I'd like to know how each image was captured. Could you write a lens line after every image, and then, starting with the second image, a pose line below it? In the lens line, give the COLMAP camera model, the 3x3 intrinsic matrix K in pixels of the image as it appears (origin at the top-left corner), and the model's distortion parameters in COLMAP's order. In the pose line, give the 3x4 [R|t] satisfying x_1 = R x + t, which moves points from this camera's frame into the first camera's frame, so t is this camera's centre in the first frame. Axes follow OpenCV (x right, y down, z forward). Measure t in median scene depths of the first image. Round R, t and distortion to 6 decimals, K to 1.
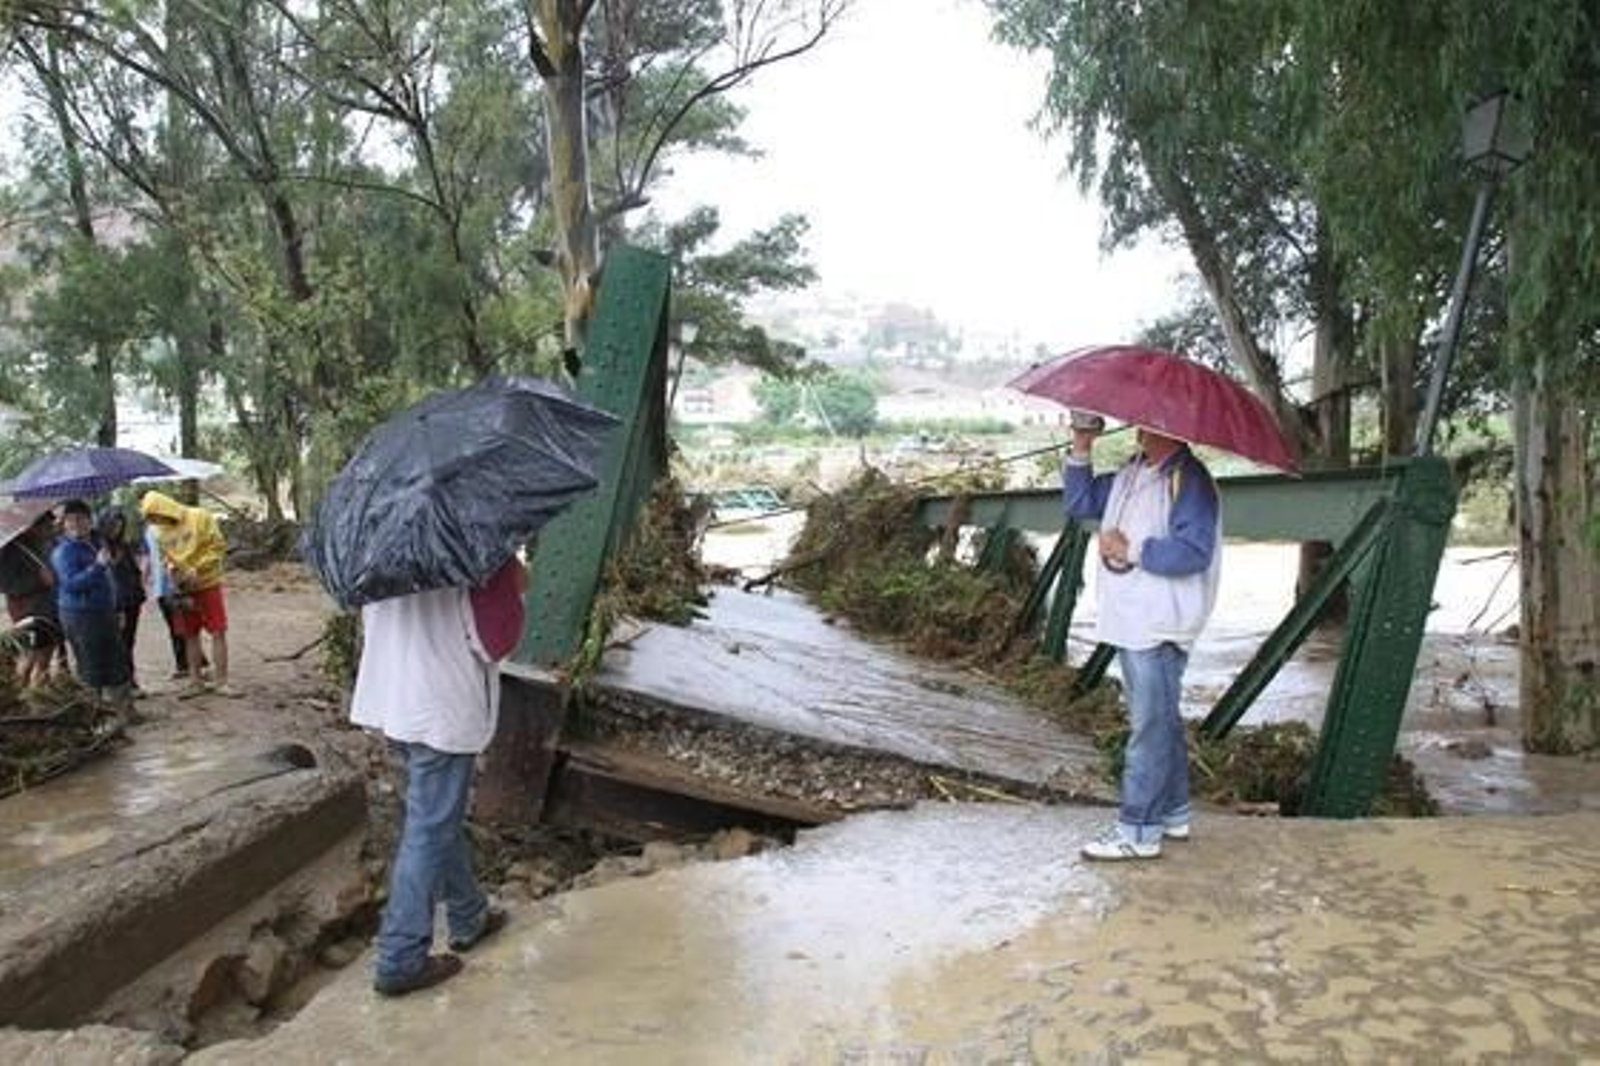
lens RADIAL K [[1223.0, 0, 773.7], [0, 1223.0, 552.1], [0, 0, 1]] dist [-0.076043, 0.002719]
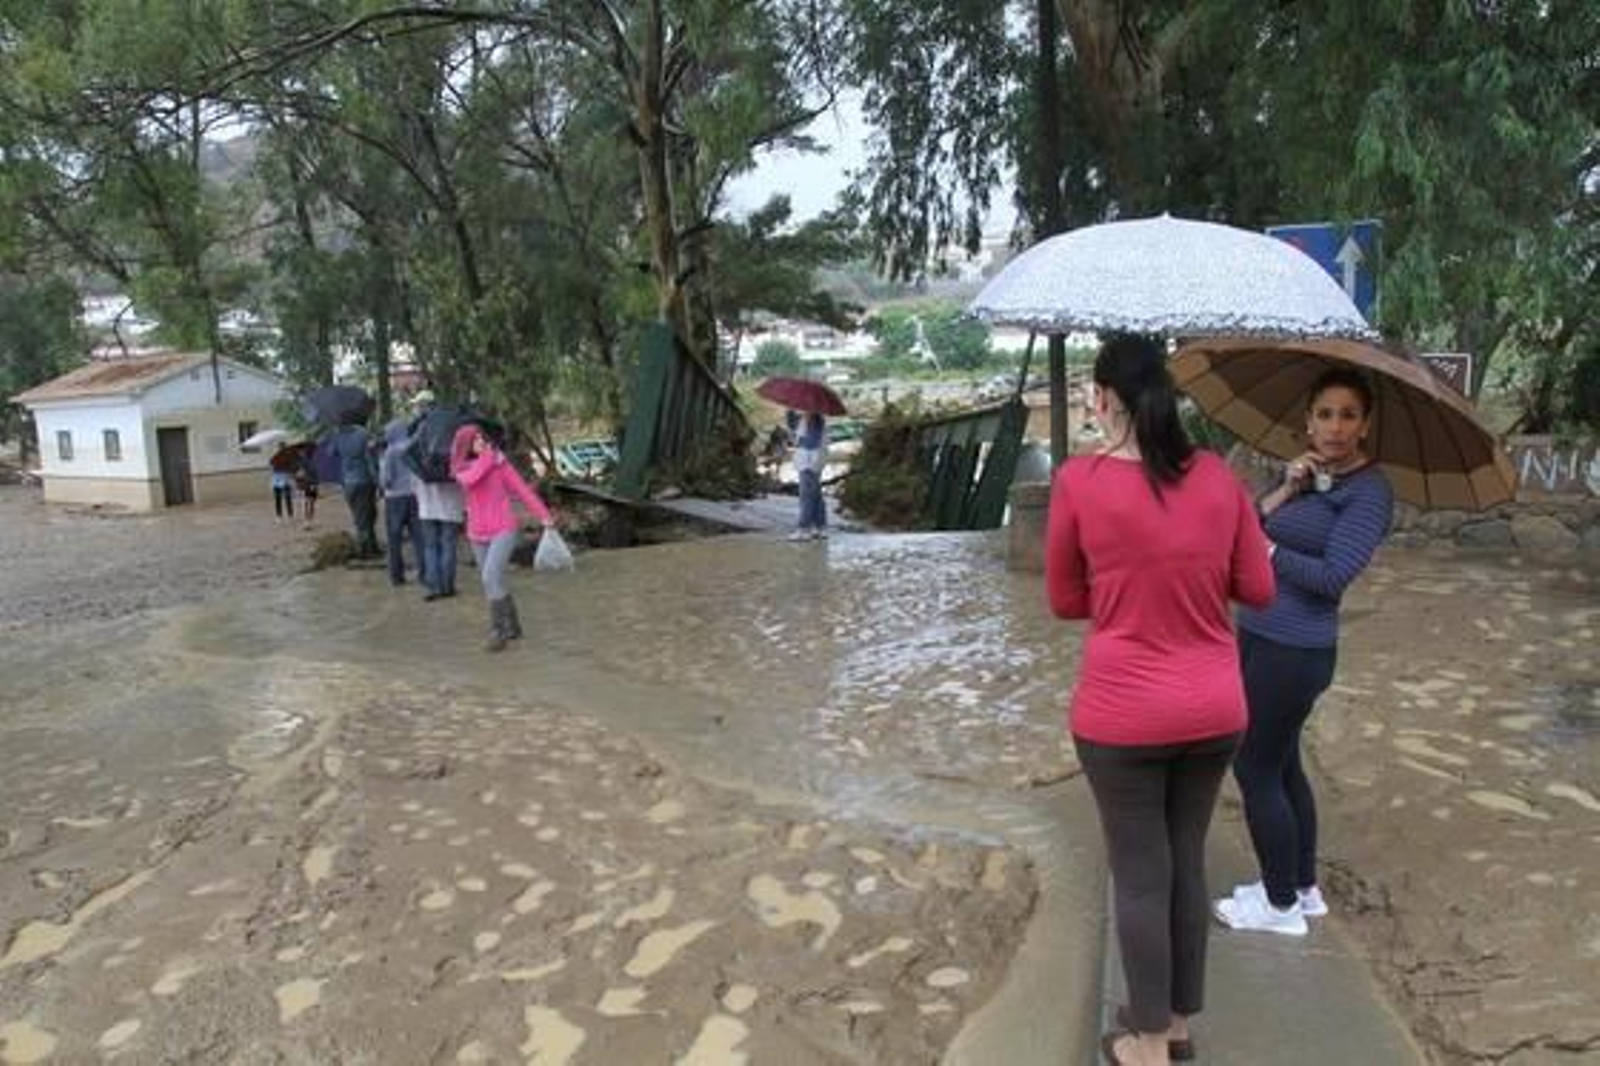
lens RADIAL K [[1285.8, 0, 800.0], [0, 1285.8, 533.0], [0, 0, 1]] dist [-0.009291, -0.000390]
pose [[0.995498, -0.013649, -0.093798, 0.111270], [0.016831, 0.999306, 0.033225, 0.023185], [0.093279, -0.034654, 0.995037, -0.427707]]
